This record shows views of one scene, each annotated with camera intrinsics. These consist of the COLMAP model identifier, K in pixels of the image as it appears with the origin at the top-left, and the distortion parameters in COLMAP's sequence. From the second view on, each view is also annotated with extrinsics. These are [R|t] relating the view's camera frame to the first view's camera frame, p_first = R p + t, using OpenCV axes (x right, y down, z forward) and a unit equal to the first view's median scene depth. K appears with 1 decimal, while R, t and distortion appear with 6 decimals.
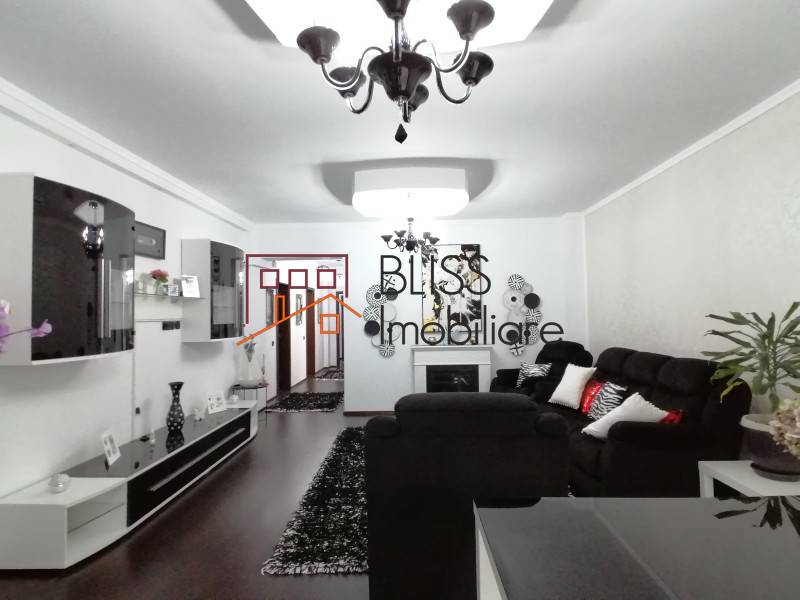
lens RADIAL K [[459.2, 0, 401.5], [0, 459.2, 301.2], [0, 0, 1]] dist [-0.000993, -0.000013]
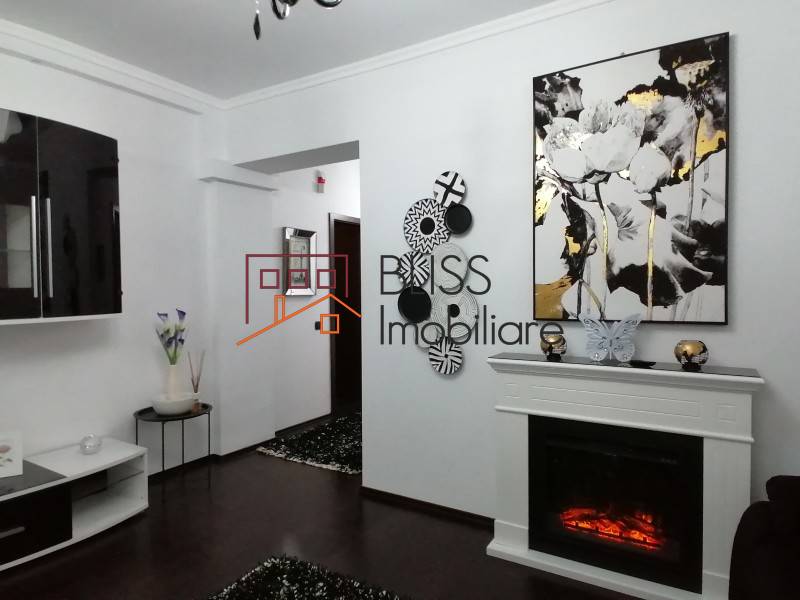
lens RADIAL K [[498.5, 0, 397.3], [0, 498.5, 298.9], [0, 0, 1]] dist [0.003796, -0.002778]
pose [[0.867688, 0.022074, -0.496619, 0.148724], [0.016782, 0.997143, 0.073643, 0.020149], [0.496826, -0.072233, 0.864839, 0.605190]]
